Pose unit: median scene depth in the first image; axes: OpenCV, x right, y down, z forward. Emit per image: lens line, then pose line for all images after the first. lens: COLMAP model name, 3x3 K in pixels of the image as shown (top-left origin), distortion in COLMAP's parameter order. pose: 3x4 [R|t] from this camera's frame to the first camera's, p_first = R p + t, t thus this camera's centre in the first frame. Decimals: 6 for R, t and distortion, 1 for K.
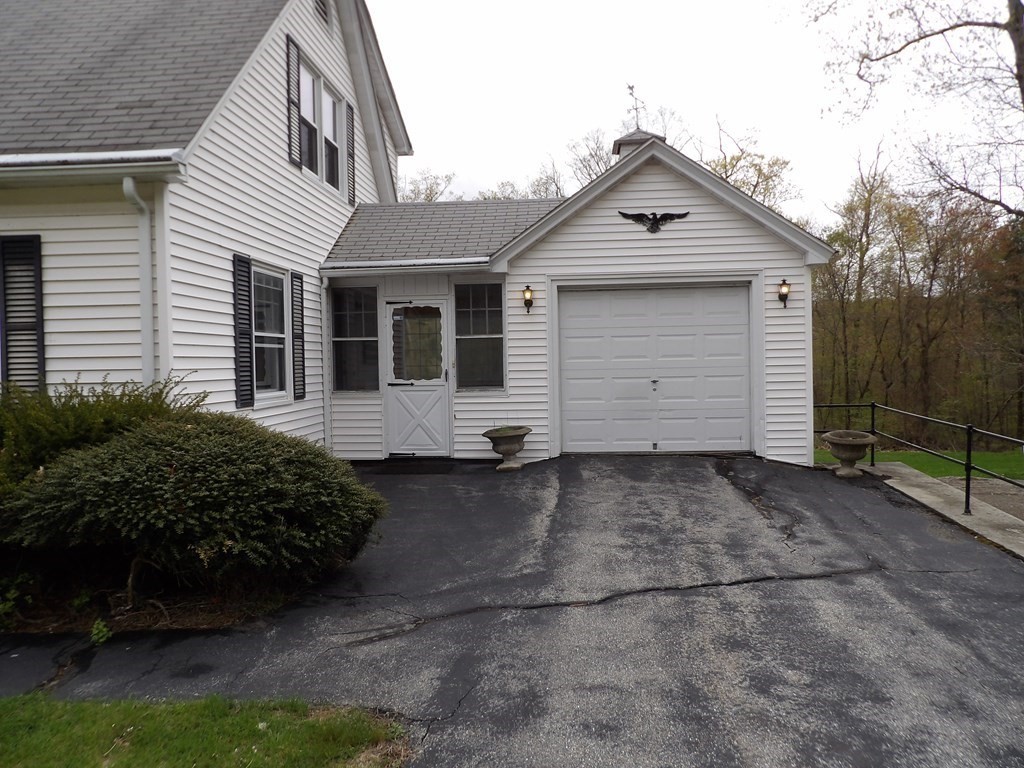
lens RADIAL K [[750.9, 0, 512.4], [0, 750.9, 373.1], [0, 0, 1]] dist [-0.035276, 0.059923]
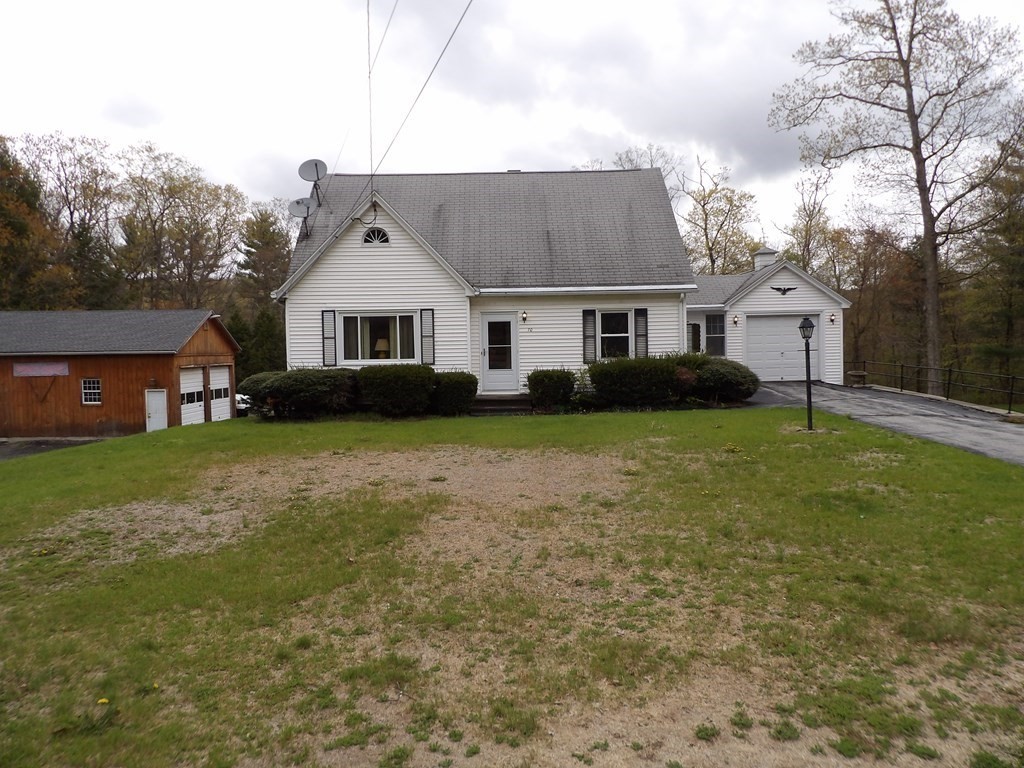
lens RADIAL K [[750.9, 0, 510.8], [0, 750.9, 385.8], [0, 0, 1]] dist [-0.035276, 0.059923]
pose [[0.995283, -0.010348, 0.096463, -0.979033], [0.007539, 0.999538, 0.029442, 0.039939], [-0.096723, -0.028576, 0.994901, -1.447618]]
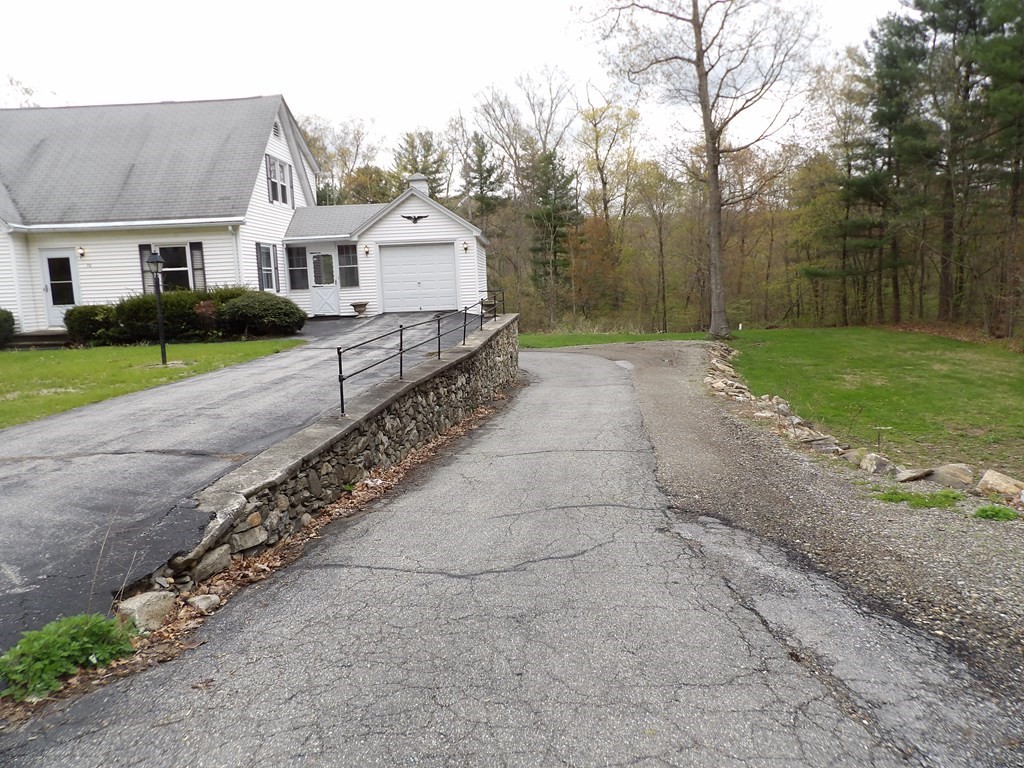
lens RADIAL K [[750.9, 0, 512.3], [0, 750.9, 388.9], [0, 0, 1]] dist [-0.035276, 0.059923]
pose [[0.997670, -0.030465, 0.061039, 0.339959], [0.022217, 0.991066, 0.131509, 0.040396], [-0.064501, -0.129847, 0.989434, -1.575735]]
